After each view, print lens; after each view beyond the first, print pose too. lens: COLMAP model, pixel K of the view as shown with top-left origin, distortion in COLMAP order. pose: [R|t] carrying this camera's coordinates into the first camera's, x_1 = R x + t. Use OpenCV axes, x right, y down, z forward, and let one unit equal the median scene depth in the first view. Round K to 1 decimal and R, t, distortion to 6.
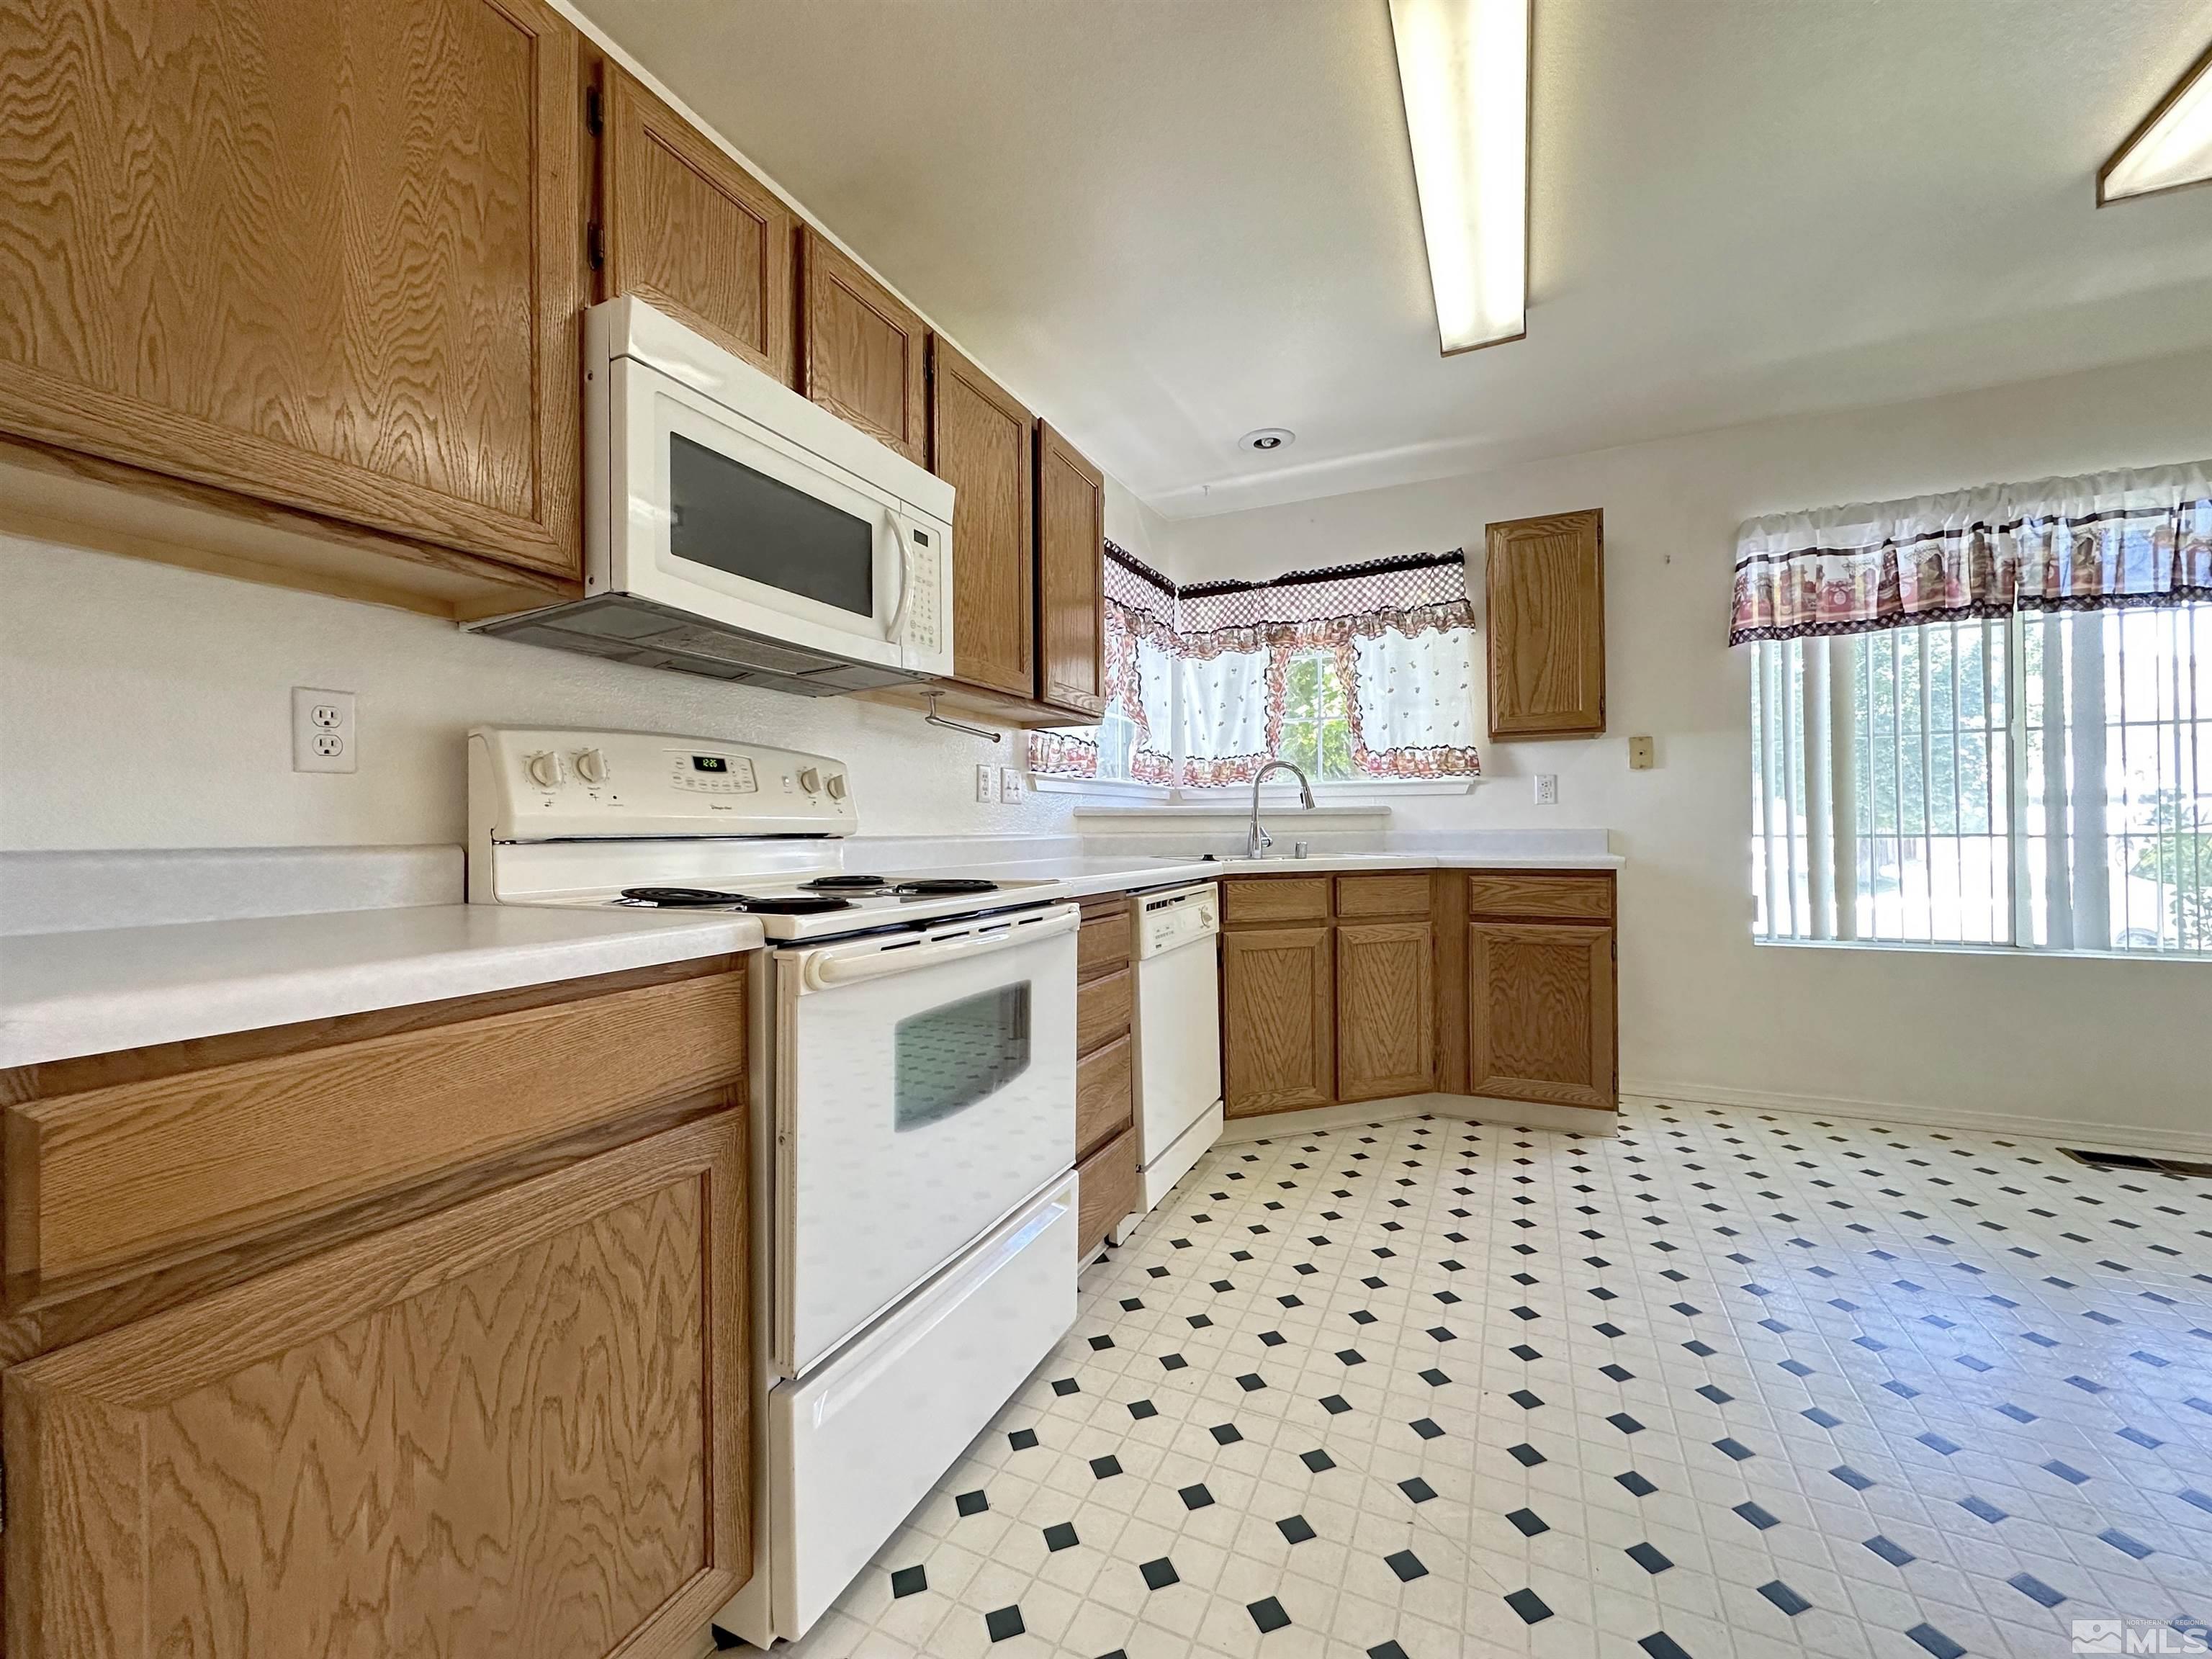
lens RADIAL K [[880.8, 0, 1104.1], [0, 880.8, 823.6], [0, 0, 1]] dist [-0.000110, 0.000007]
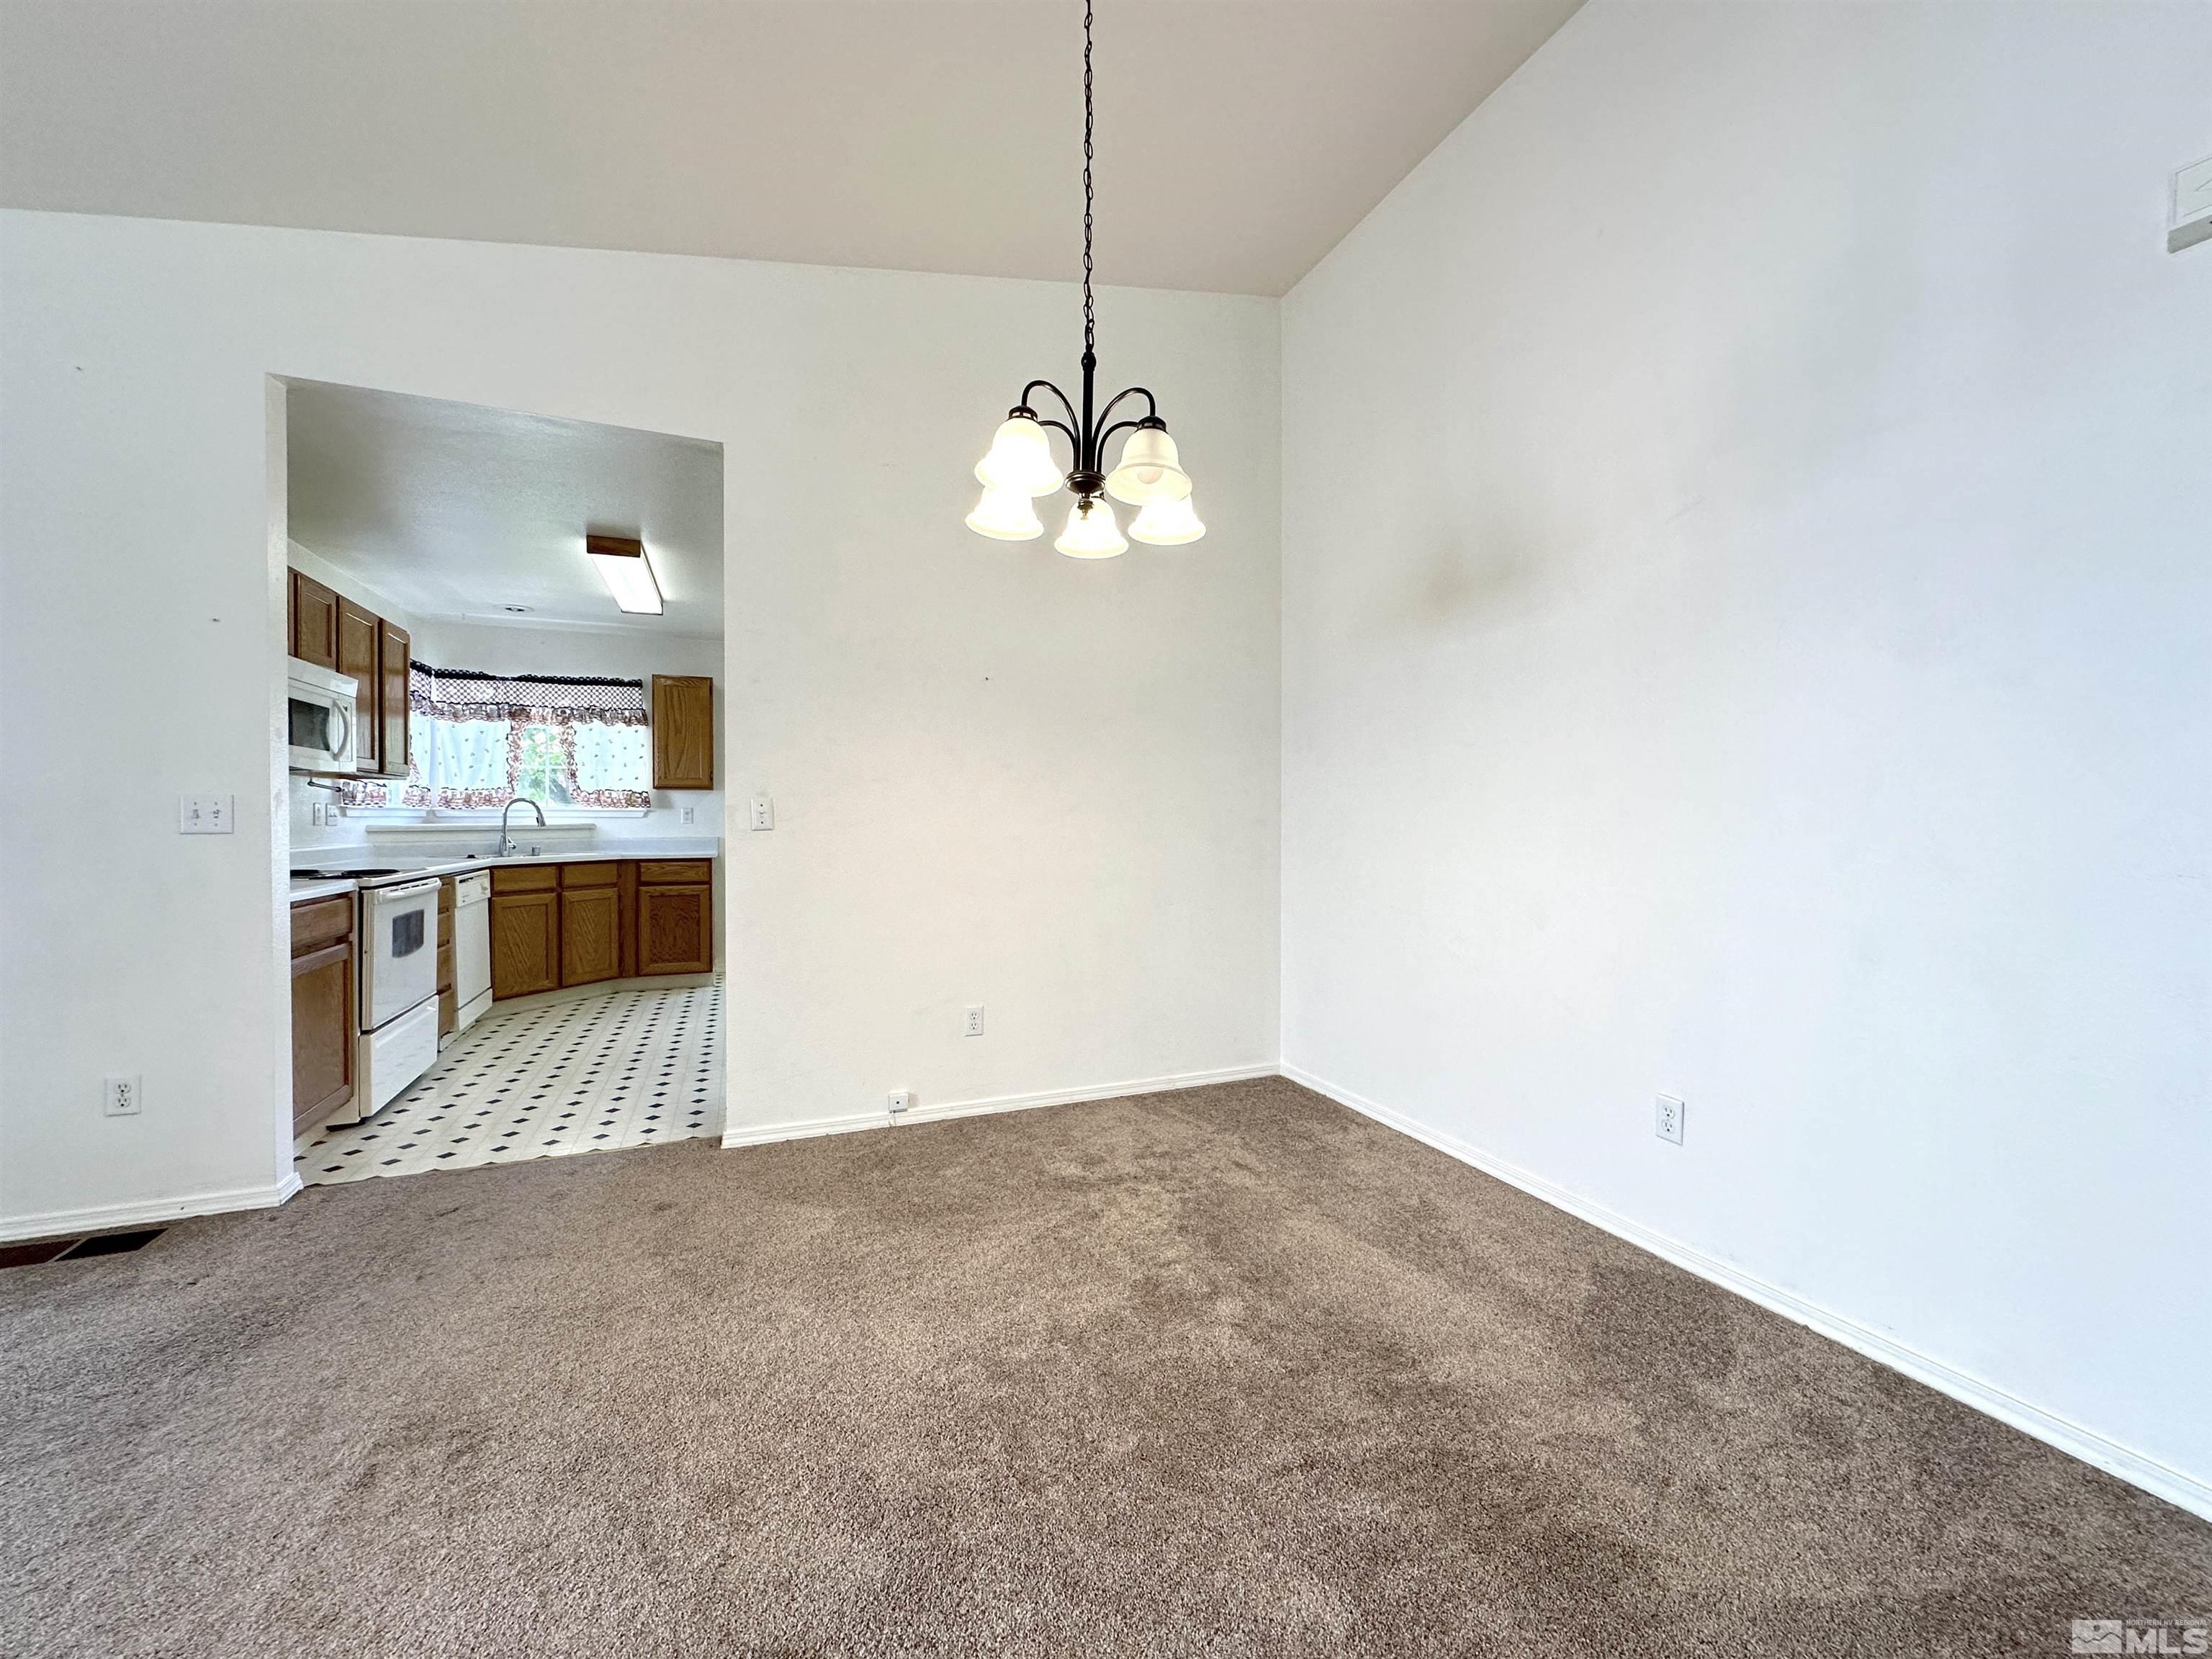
lens RADIAL K [[880.8, 0, 1104.1], [0, 880.8, 823.6], [0, 0, 1]] dist [-0.000110, 0.000007]
pose [[0.676084, 0.003247, 0.736818, -0.300499], [-0.008663, 0.999956, 0.003542, -0.039794], [-0.736774, -0.008778, 0.676082, -0.994686]]
